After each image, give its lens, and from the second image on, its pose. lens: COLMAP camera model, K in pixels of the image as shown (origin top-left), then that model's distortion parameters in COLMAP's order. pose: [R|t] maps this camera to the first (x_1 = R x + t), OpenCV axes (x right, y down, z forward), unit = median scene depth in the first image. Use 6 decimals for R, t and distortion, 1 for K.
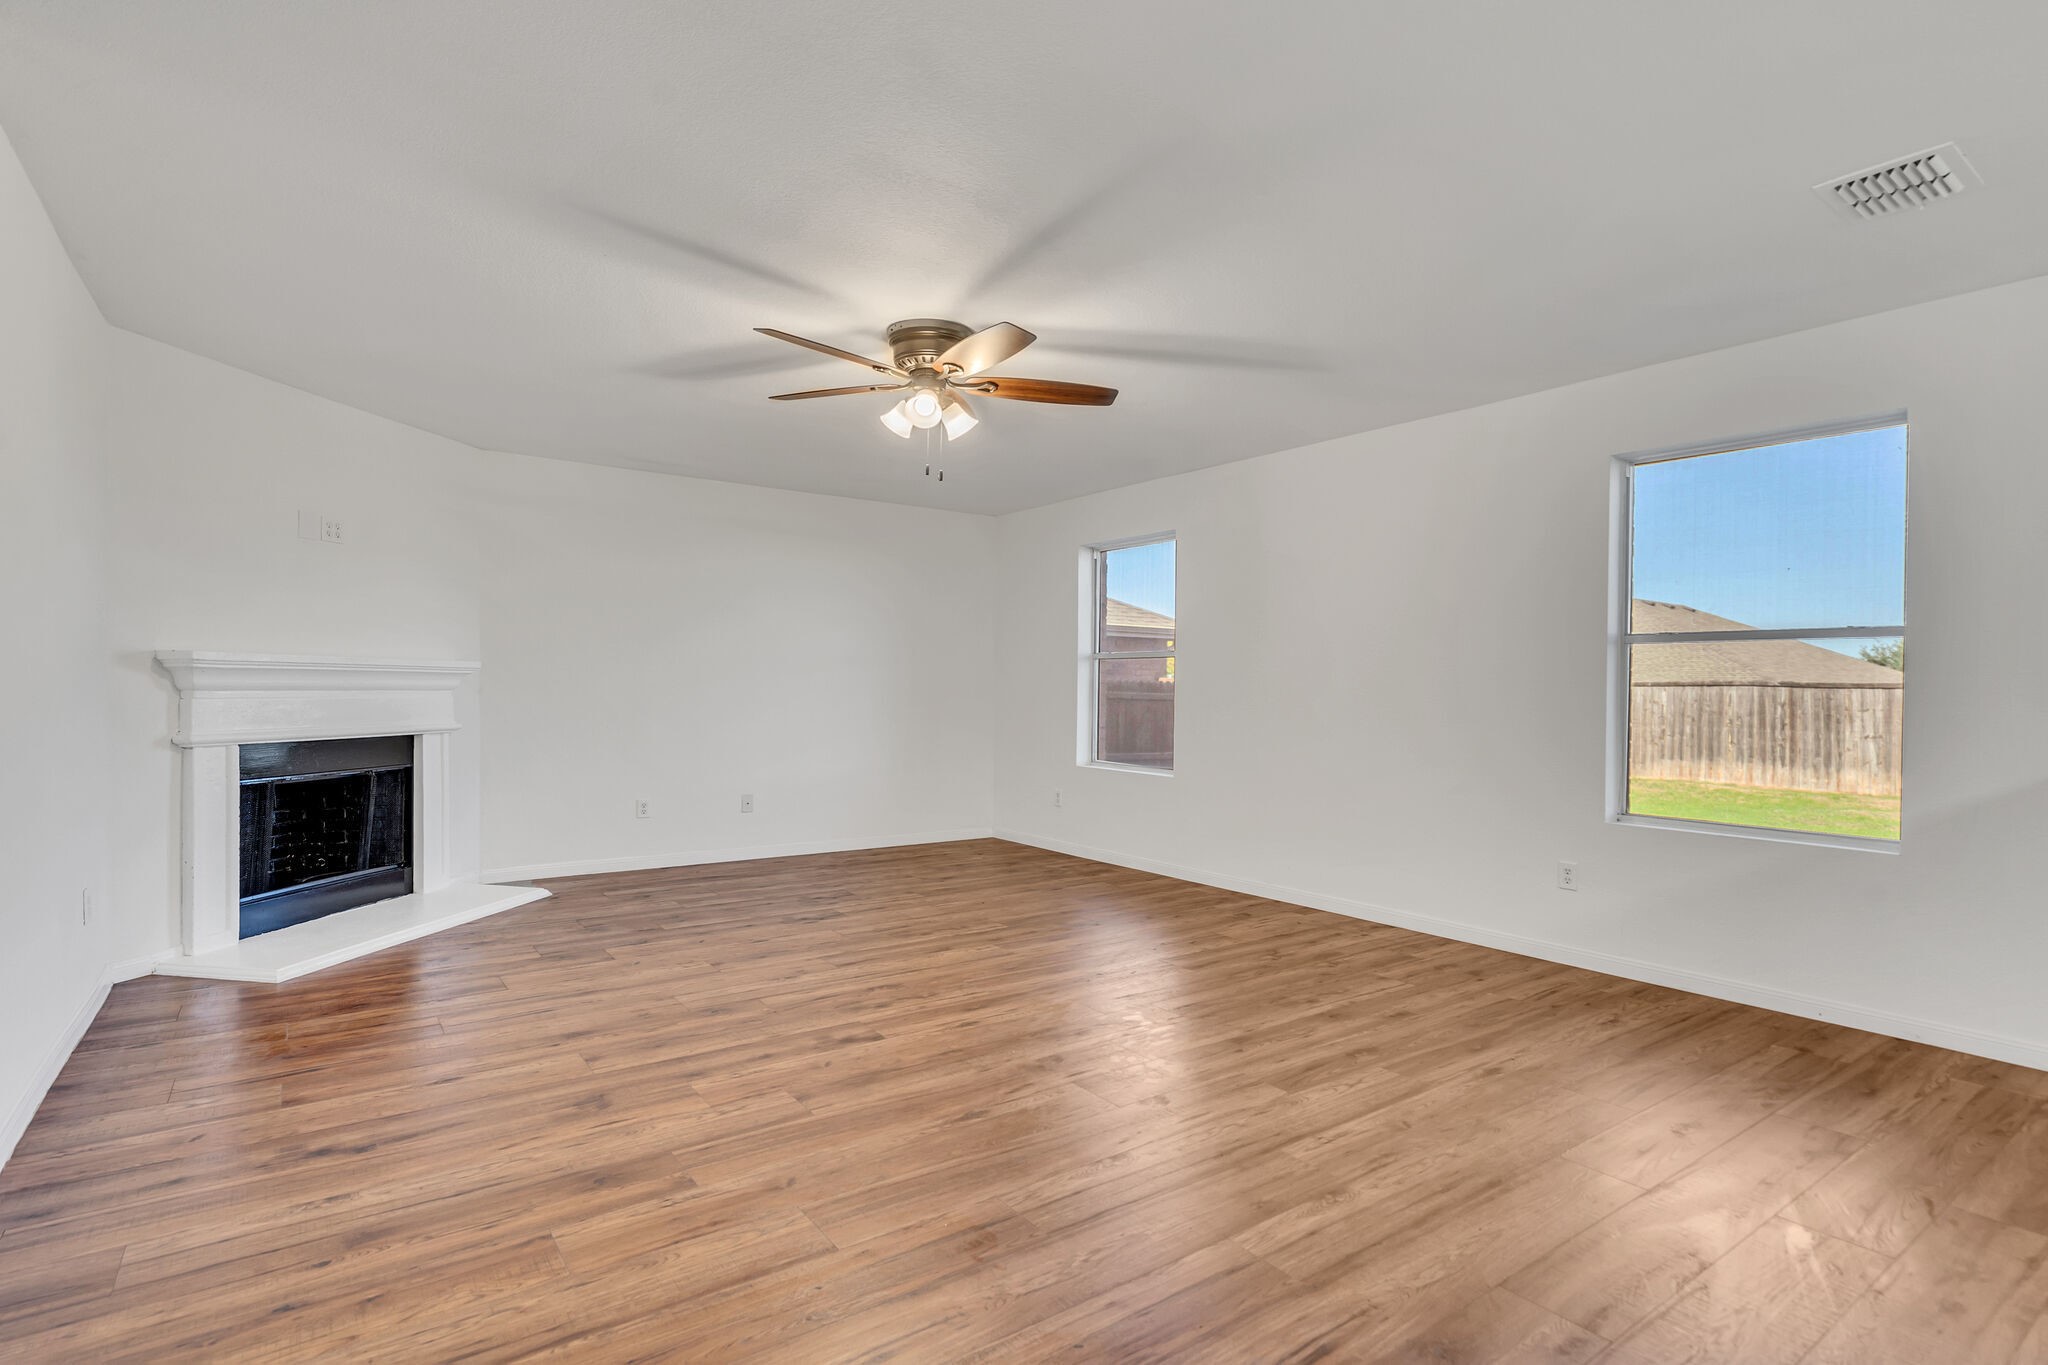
lens RADIAL K [[943.9, 0, 1024.0], [0, 943.9, 682.5], [0, 0, 1]] dist [0.002068, 0.000360]
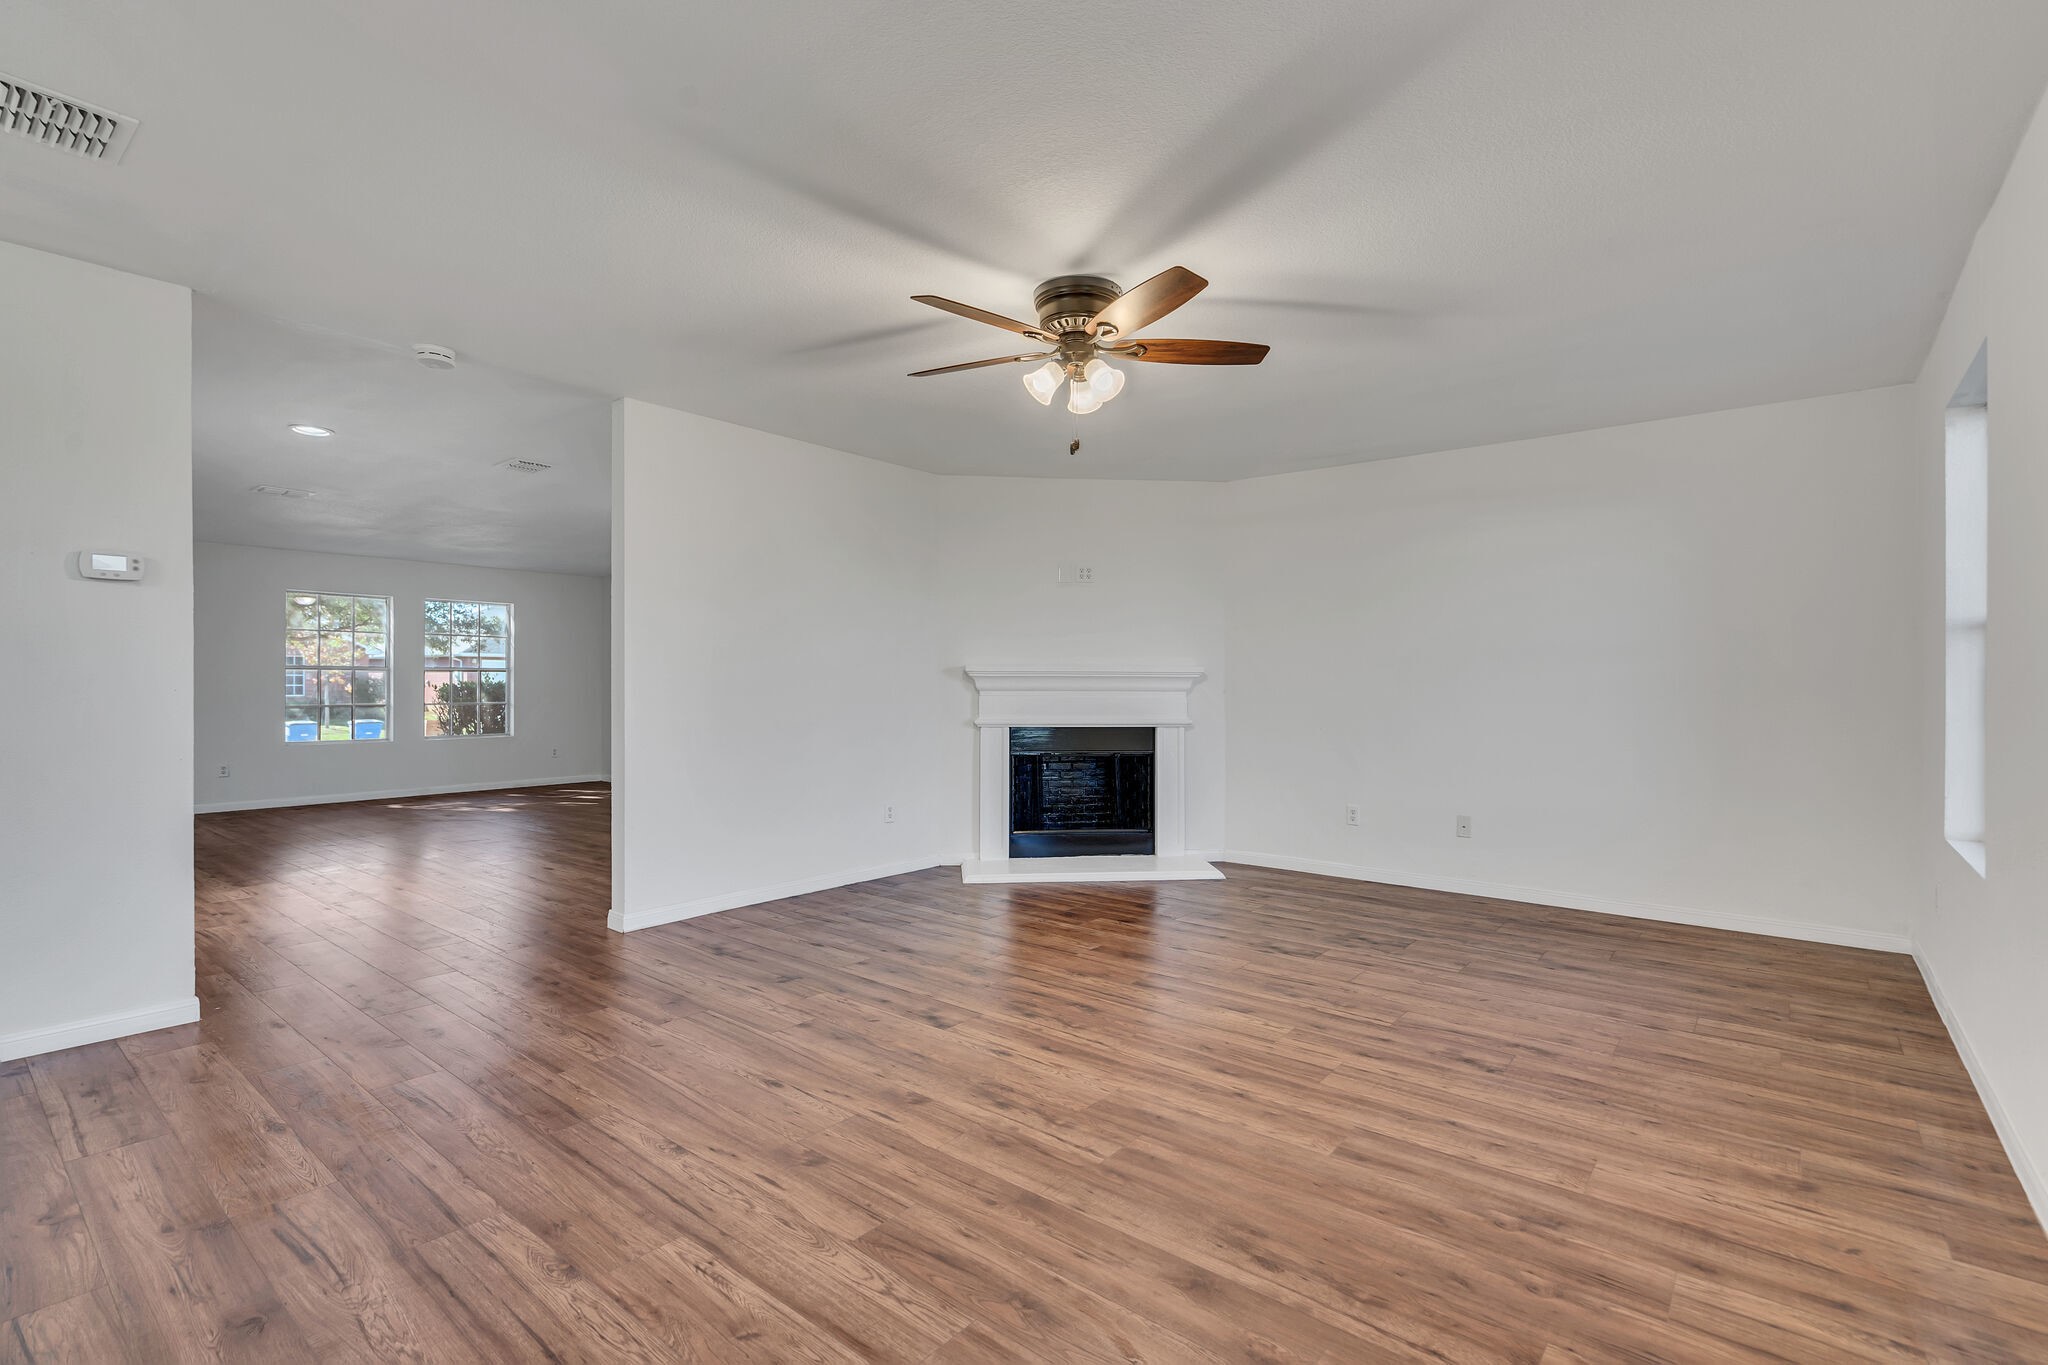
lens RADIAL K [[972.9, 0, 1000.2], [0, 972.9, 683.1], [0, 0, 1]] dist [0.003452, 0.000781]
pose [[0.258115, -0.015795, -0.965985, 0.693491], [0.008945, 0.999863, -0.013959, 0.017838], [0.966073, -0.005038, 0.258221, 0.624632]]
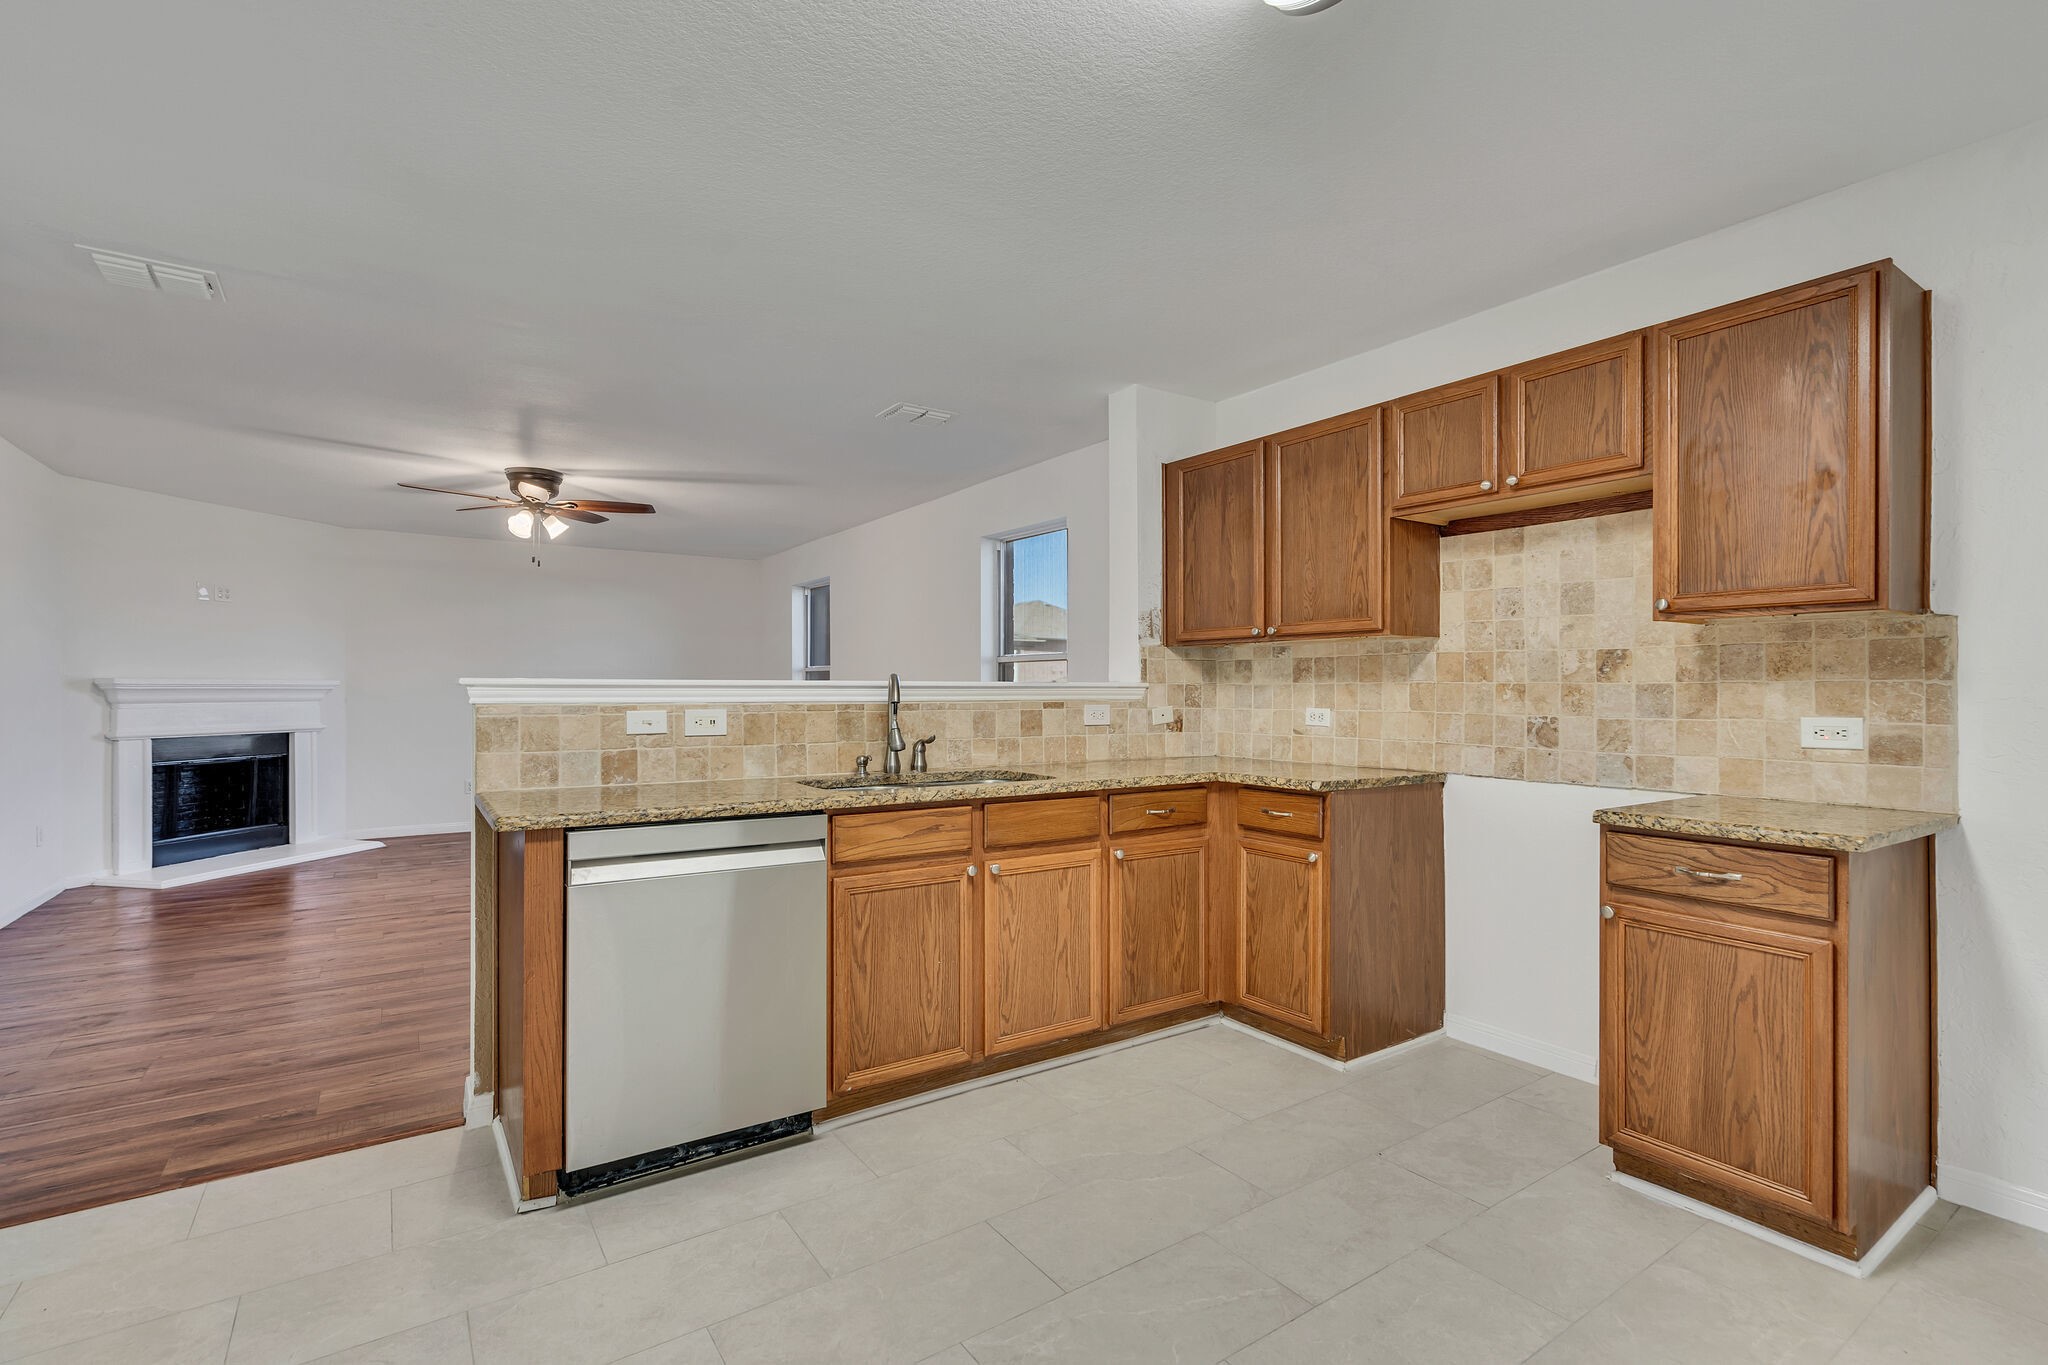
lens RADIAL K [[972.9, 0, 1000.2], [0, 972.9, 683.1], [0, 0, 1]] dist [0.003452, 0.000781]
pose [[0.996089, -0.010952, -0.087677, 0.711870], [0.010865, 0.999940, -0.001463, -0.007427], [0.087687, 0.000505, 0.996148, -0.474019]]
